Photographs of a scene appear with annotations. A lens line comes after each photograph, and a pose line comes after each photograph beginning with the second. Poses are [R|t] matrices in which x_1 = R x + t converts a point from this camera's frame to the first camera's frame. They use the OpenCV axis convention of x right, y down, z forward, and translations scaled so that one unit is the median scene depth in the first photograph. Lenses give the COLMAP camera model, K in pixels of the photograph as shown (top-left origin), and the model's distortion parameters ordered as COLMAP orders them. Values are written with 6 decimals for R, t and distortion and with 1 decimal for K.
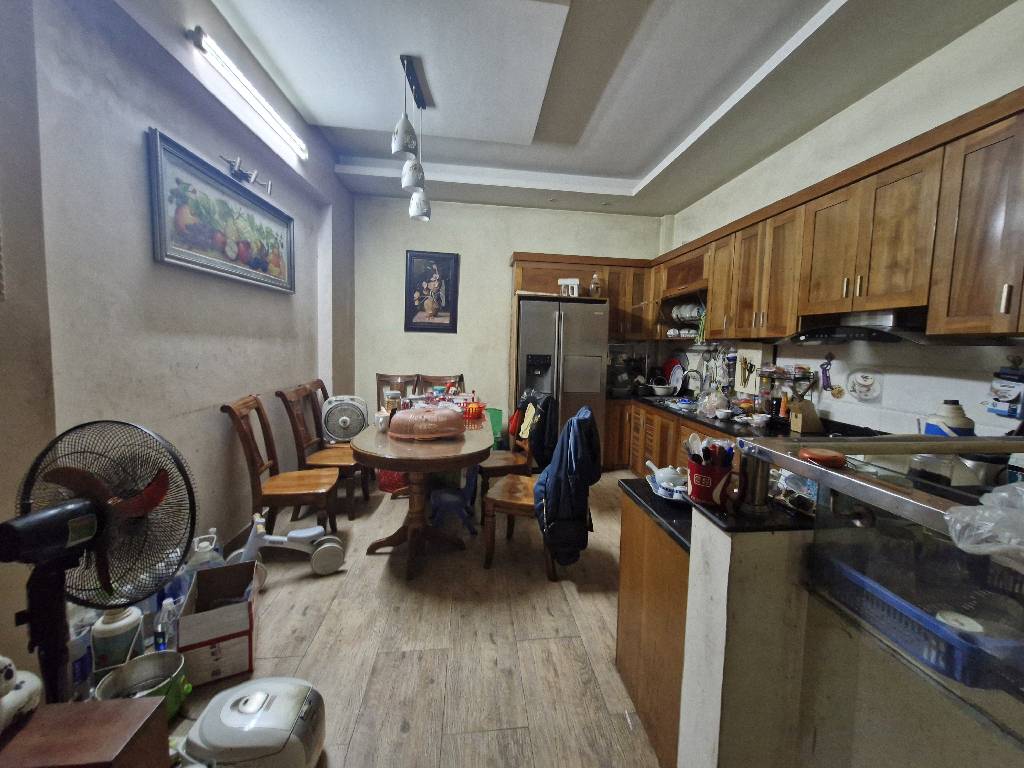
lens RADIAL K [[406.1, 0, 517.4], [0, 406.1, 383.3], [0, 0, 1]] dist [-0.008464, -0.000350]
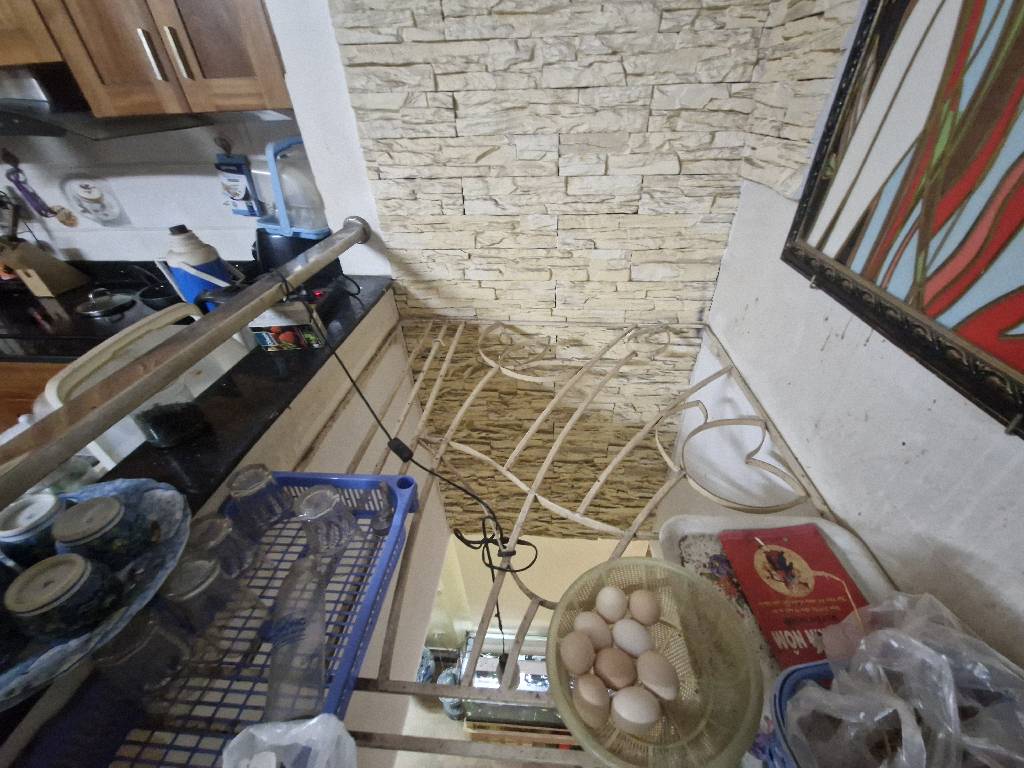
lens RADIAL K [[406.1, 0, 518.8], [0, 406.1, 384.4], [0, 0, 1]] dist [-0.008464, -0.000350]
pose [[0.190739, -0.591833, 0.783168, 0.339725], [0.129758, 0.806016, 0.577496, -0.052026], [-0.973027, -0.008529, 0.230534, 0.165845]]
